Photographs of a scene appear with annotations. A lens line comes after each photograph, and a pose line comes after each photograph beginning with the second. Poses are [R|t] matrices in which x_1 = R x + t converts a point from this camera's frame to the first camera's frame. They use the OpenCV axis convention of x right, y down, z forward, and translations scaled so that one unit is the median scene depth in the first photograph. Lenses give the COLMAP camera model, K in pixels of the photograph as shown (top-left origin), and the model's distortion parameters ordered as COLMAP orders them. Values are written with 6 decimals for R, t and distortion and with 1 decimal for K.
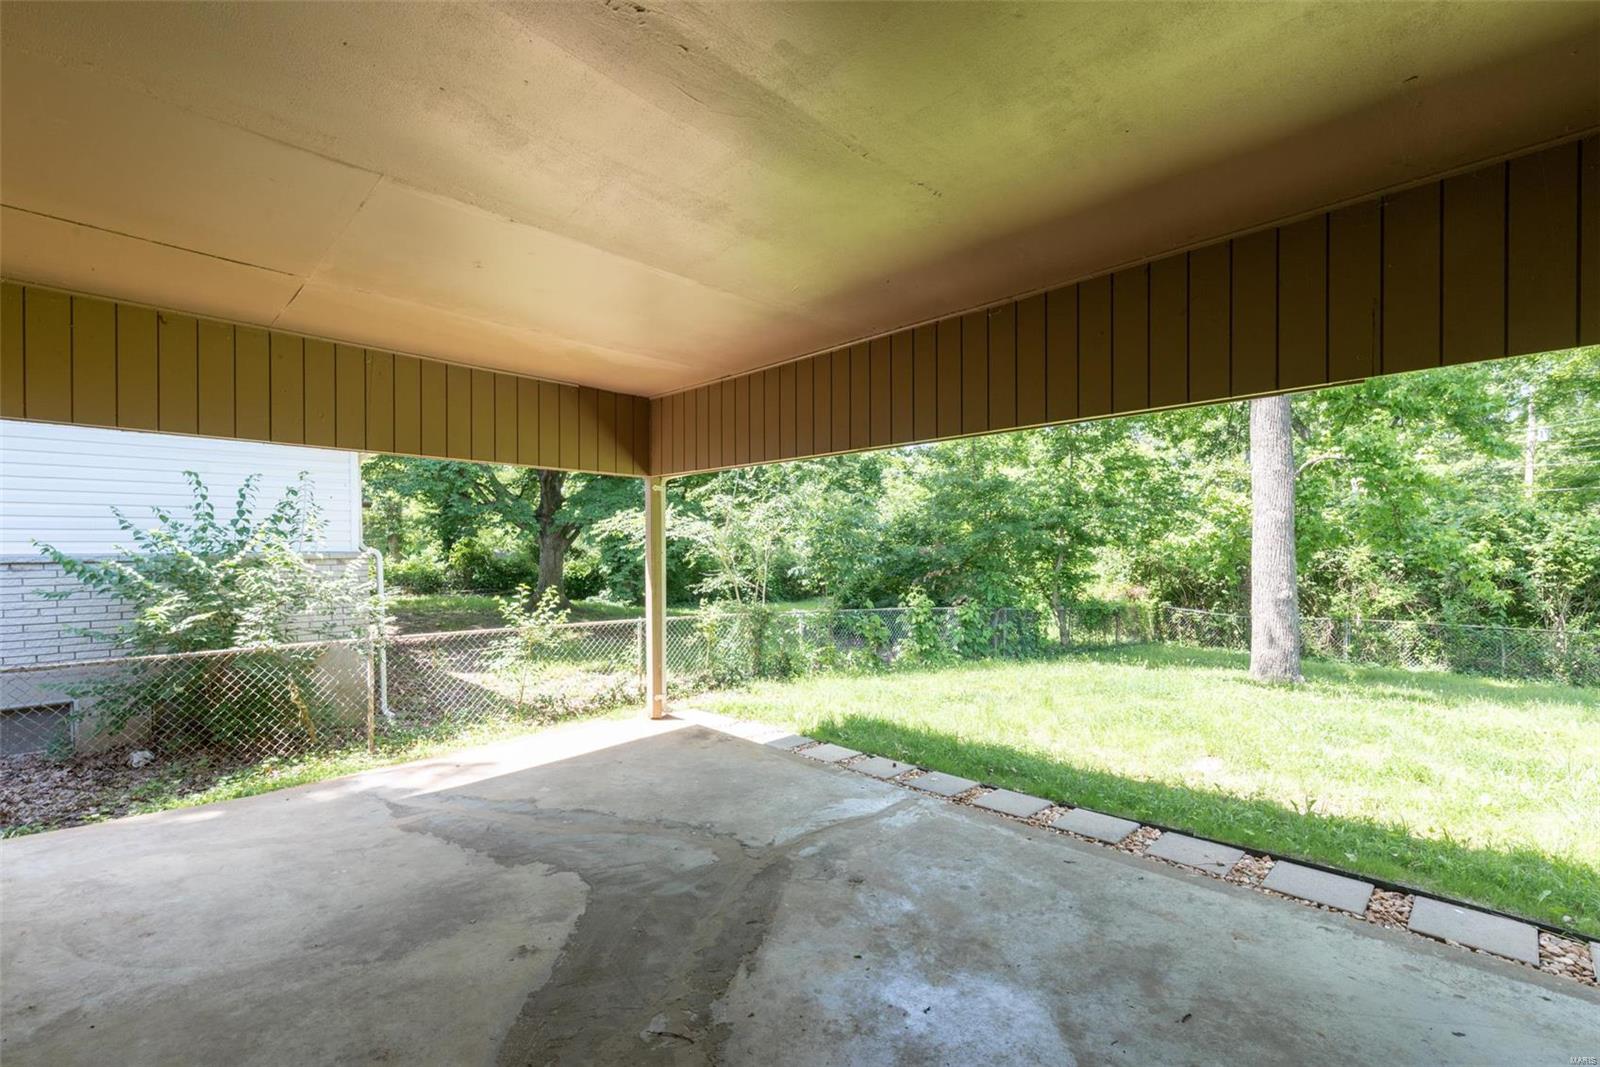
lens RADIAL K [[684.8, 0, 799.6], [0, 684.8, 541.7], [0, 0, 1]] dist [-0.000149, 0.000120]
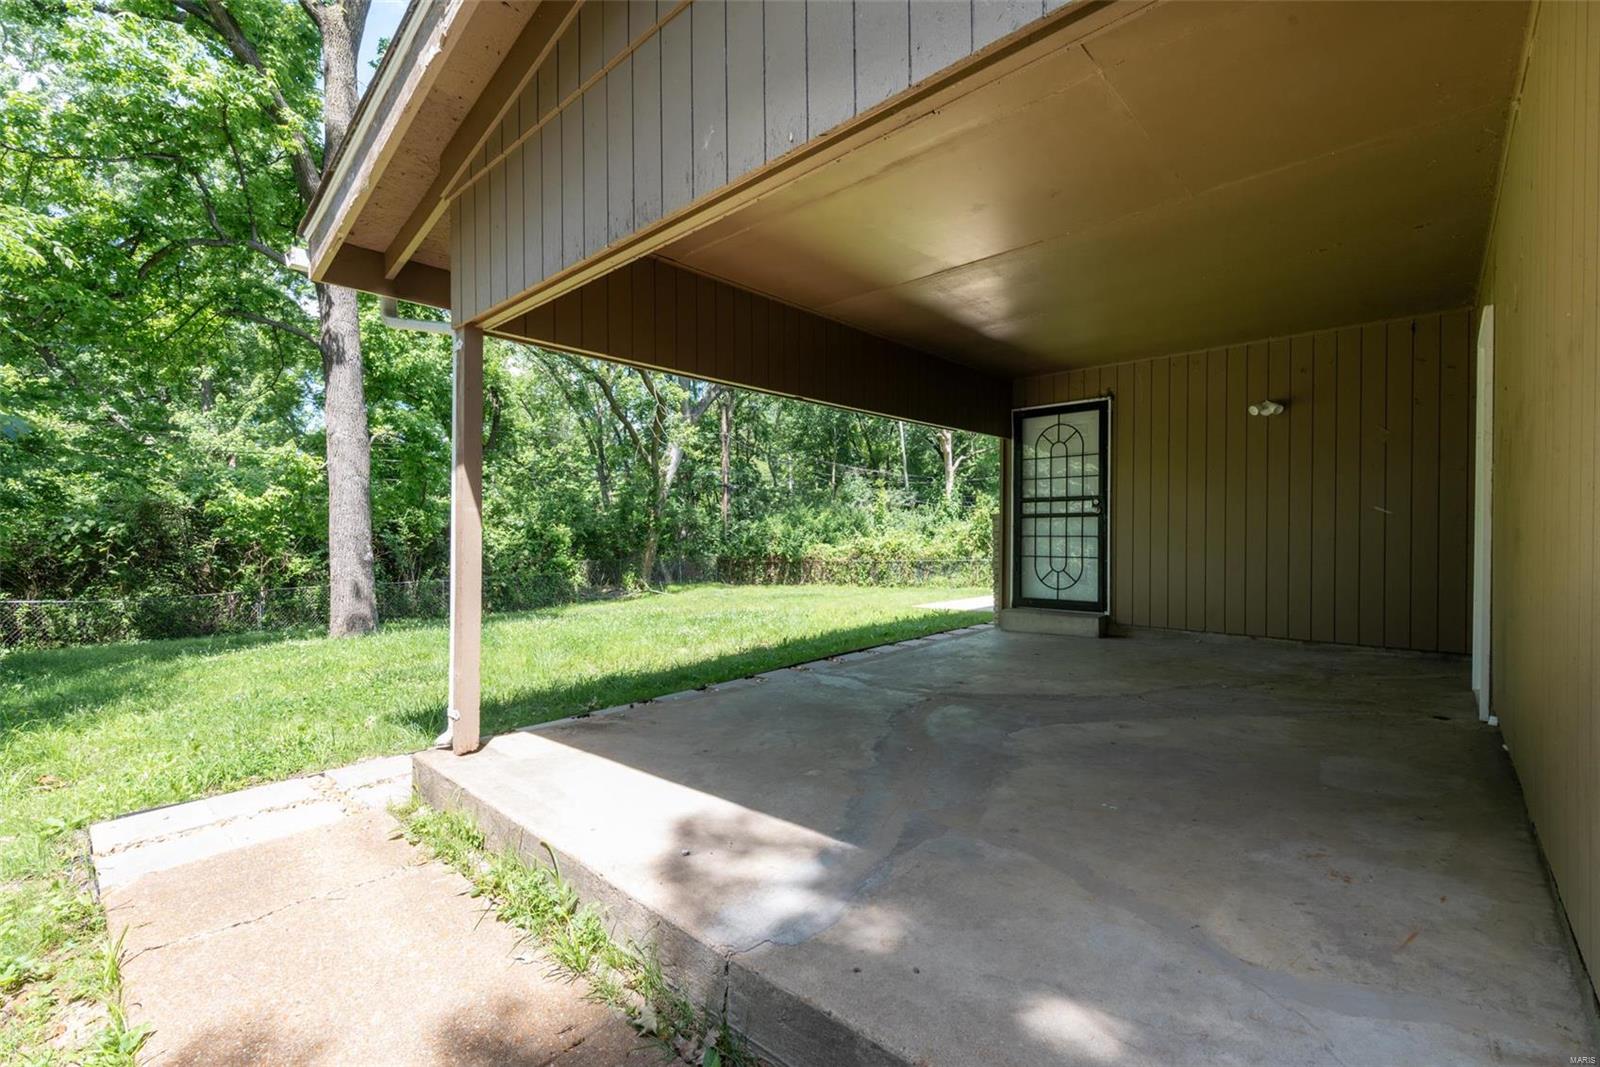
lens RADIAL K [[684.8, 0, 799.6], [0, 684.8, 541.7], [0, 0, 1]] dist [-0.000149, 0.000120]
pose [[-0.018629, -0.016216, 0.999695, -1.153201], [-0.005619, 0.999854, 0.016114, 0.101095], [-0.999811, -0.005317, -0.018717, 1.063292]]
